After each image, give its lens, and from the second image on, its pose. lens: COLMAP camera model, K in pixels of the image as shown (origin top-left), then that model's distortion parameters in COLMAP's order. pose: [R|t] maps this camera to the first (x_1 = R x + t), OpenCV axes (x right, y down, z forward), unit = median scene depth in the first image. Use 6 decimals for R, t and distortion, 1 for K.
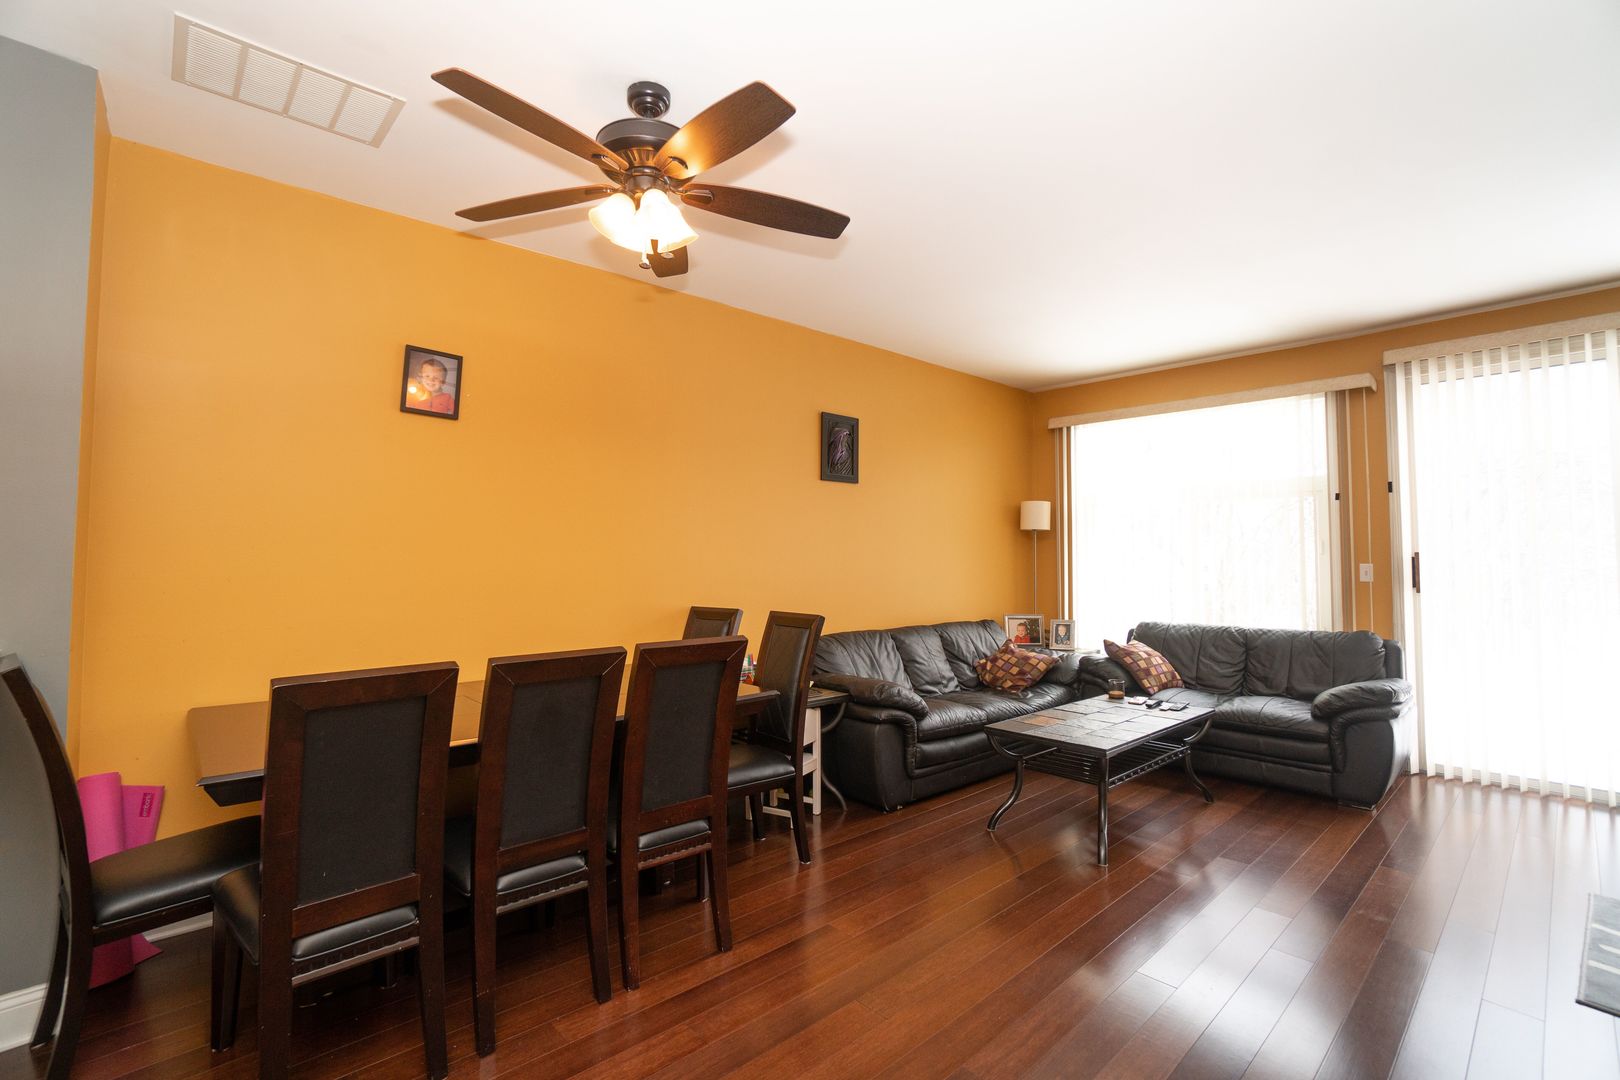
lens RADIAL K [[715.8, 0, 801.4], [0, 715.8, 527.2], [0, 0, 1]] dist [-0.064252, 0.020741]
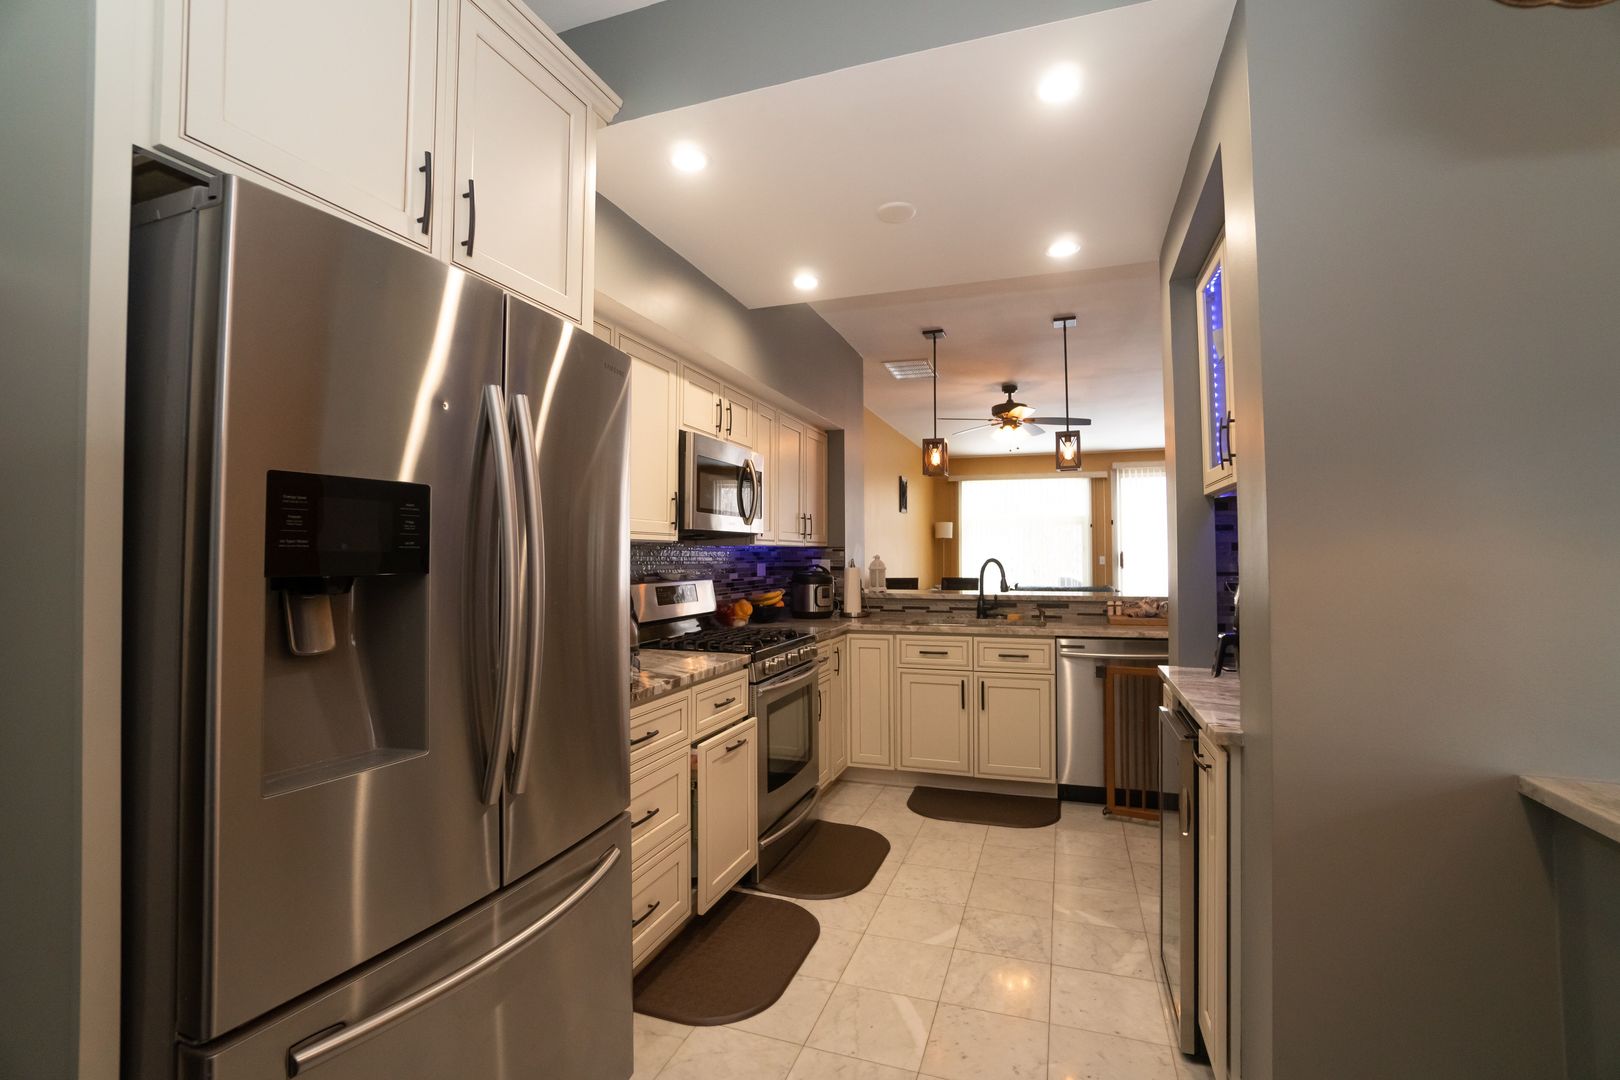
lens RADIAL K [[715.8, 0, 801.4], [0, 715.8, 527.2], [0, 0, 1]] dist [-0.064252, 0.020741]
pose [[0.879409, 0.016396, 0.475785, -1.104660], [-0.018084, 0.999836, -0.001029, -0.020509], [-0.475723, -0.007699, 0.879561, -0.535557]]
